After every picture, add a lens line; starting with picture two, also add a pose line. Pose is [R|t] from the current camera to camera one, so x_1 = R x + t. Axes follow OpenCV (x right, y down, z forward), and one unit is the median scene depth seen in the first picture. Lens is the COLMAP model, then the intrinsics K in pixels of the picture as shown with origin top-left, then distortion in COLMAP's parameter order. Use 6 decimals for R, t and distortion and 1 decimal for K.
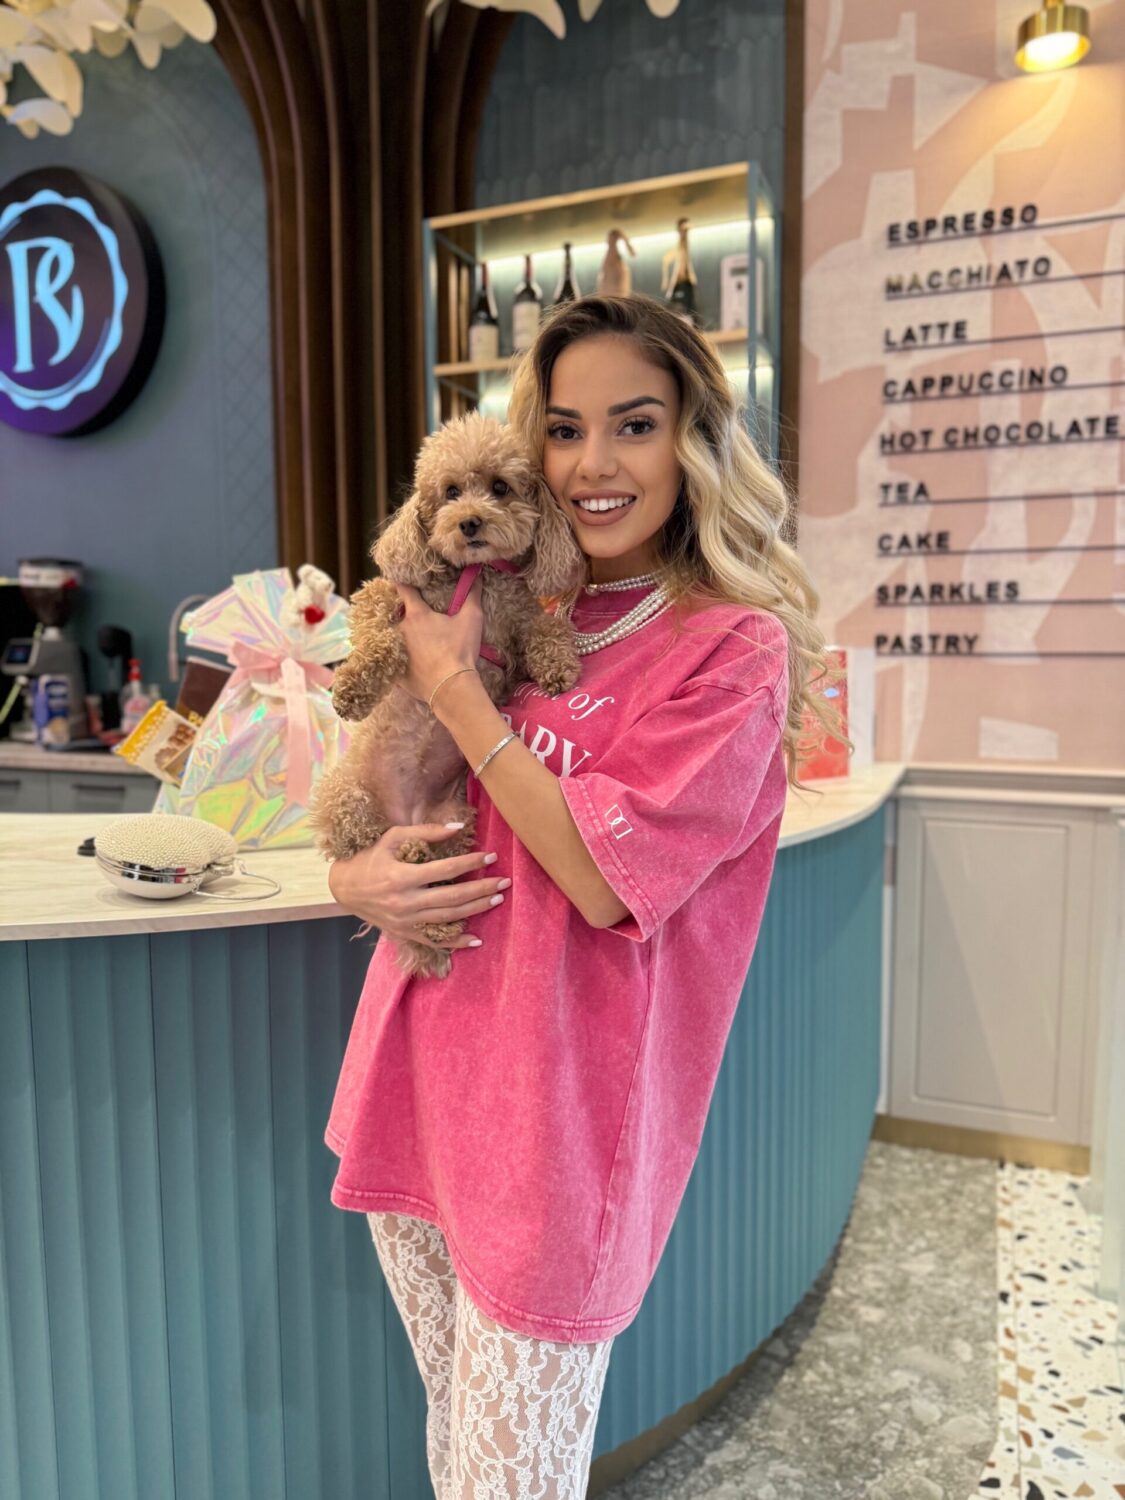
lens RADIAL K [[1072.0, 0, 559.1], [0, 1072.0, 756.4], [0, 0, 1]] dist [-0.000828, -0.009075]
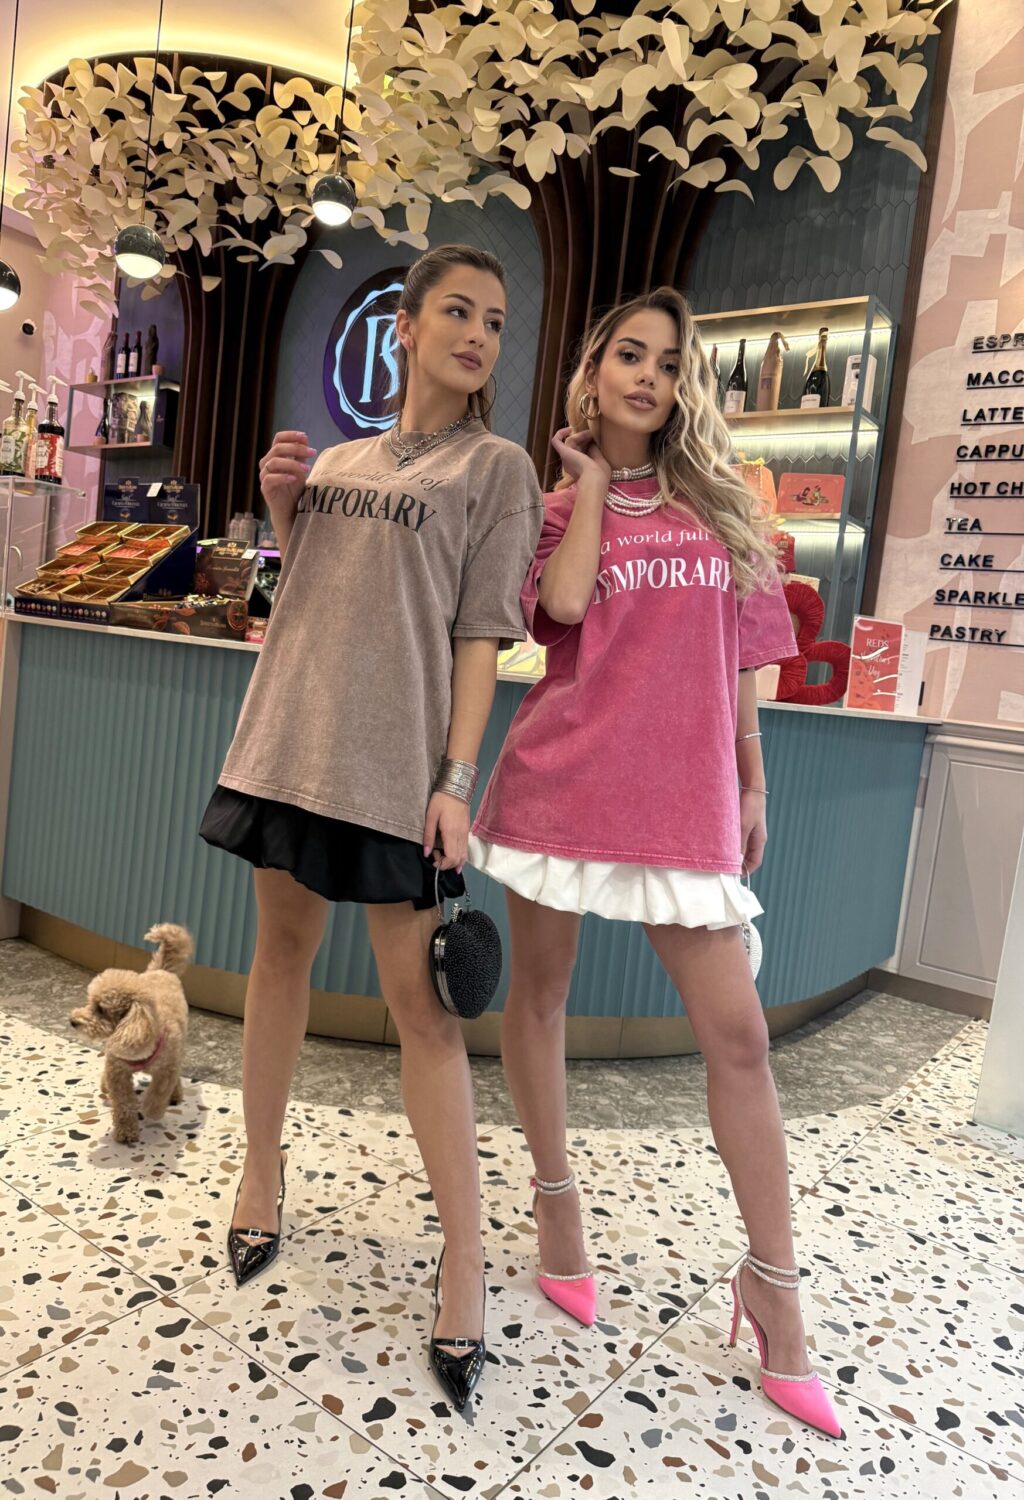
lens RADIAL K [[1054.3, 0, 461.2], [0, 1054.3, 739.4], [0, 0, 1]] dist [-0.003008, -0.004812]
pose [[0.958696, 0.131454, -0.252233, 0.080046], [-0.139483, 0.990124, -0.014137, 0.147499], [0.247883, 0.048735, 0.967563, -0.499697]]
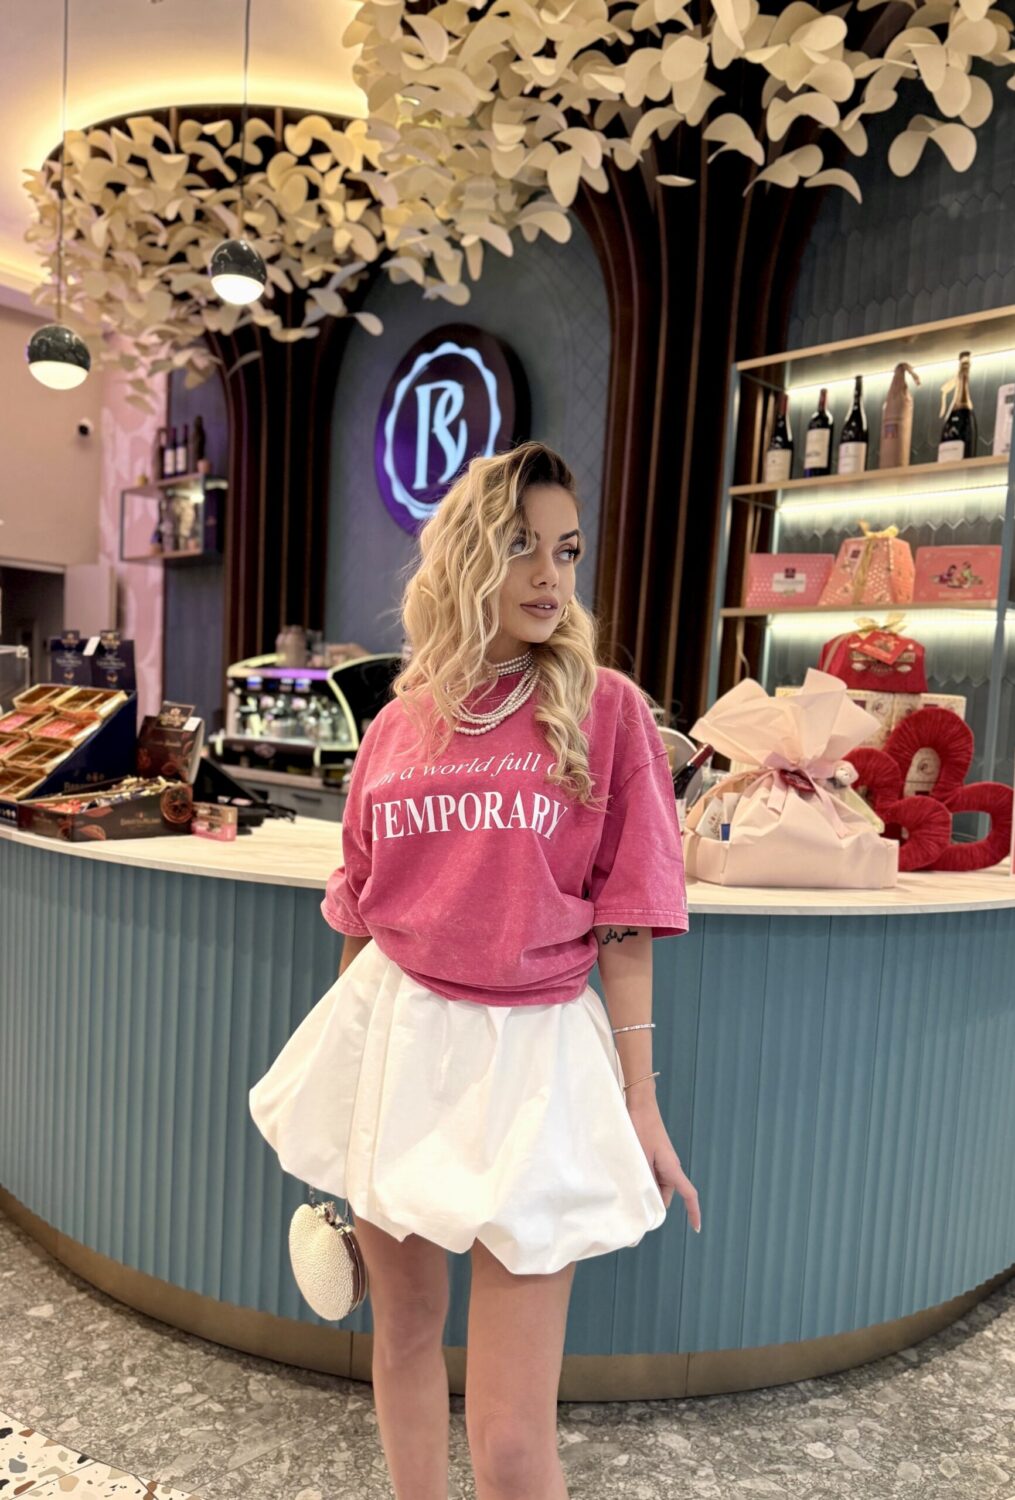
lens RADIAL K [[1126.9, 0, 473.3], [0, 1126.9, 805.9], [0, 0, 1]] dist [-0.001192, -0.008272]
pose [[0.914520, 0.086805, -0.395117, 0.155955], [-0.093825, 0.995587, 0.001561, 0.005812], [0.393510, 0.035644, 0.918629, -0.244768]]
